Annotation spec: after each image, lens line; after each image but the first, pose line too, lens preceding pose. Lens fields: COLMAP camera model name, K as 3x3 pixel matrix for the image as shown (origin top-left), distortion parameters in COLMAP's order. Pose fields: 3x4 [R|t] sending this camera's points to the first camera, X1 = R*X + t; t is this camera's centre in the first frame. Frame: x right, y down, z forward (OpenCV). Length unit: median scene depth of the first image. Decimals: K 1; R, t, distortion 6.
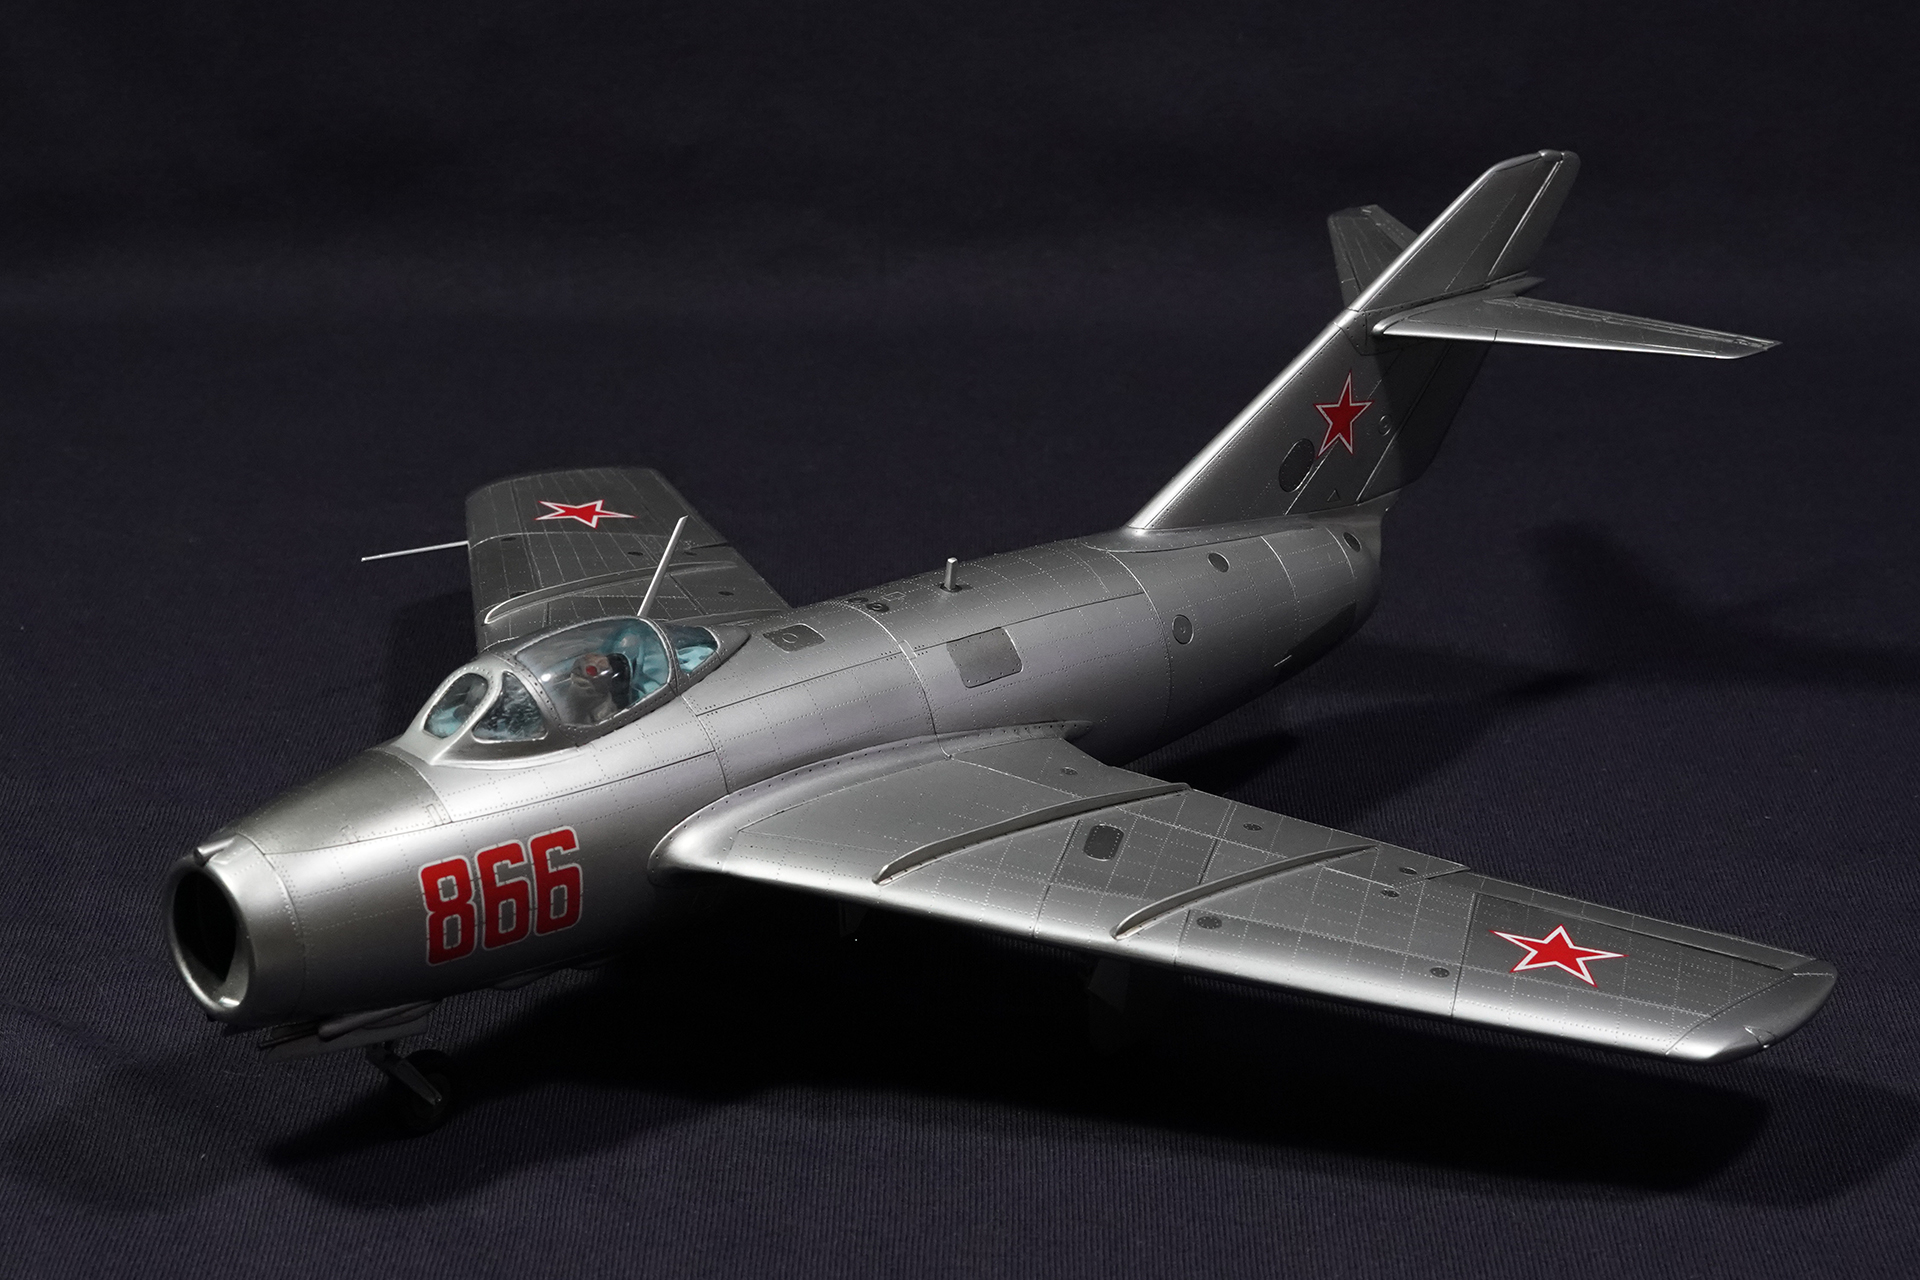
lens RADIAL K [[4017.3, 0, 960.0], [0, 4017.3, 640.0], [0, 0, 1]] dist [-0.038000, 0.020154]
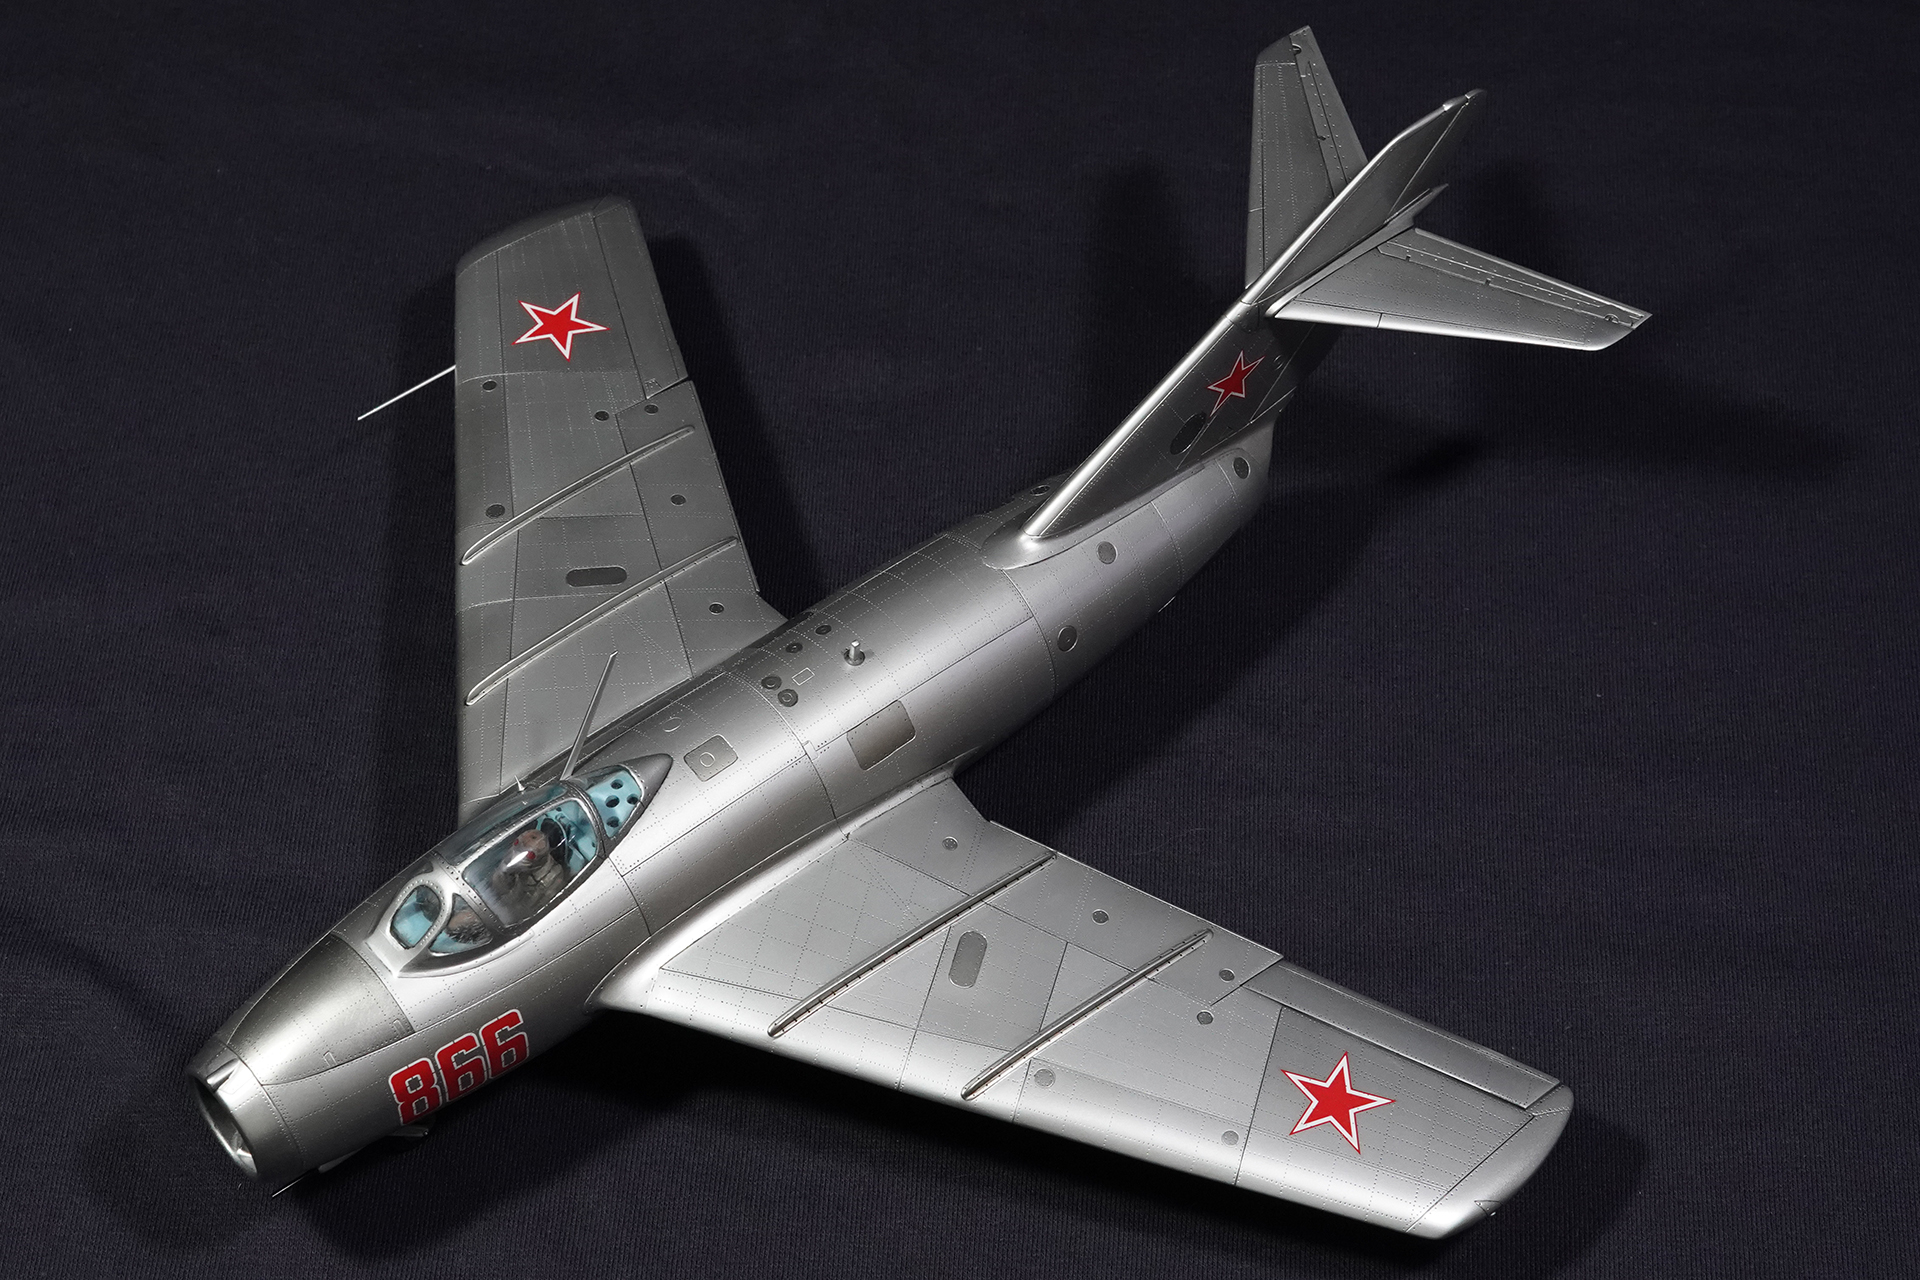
lens RADIAL K [[3964.1, 0, 878.5], [0, 3964.1, 638.4], [0, 0, 1]] dist [-0.008154, 0.057744]
pose [[0.997079, 0.033167, -0.068794, 0.086434], [0.007363, 0.854830, 0.518857, -0.636155], [0.076016, -0.517848, 0.852089, 0.046054]]
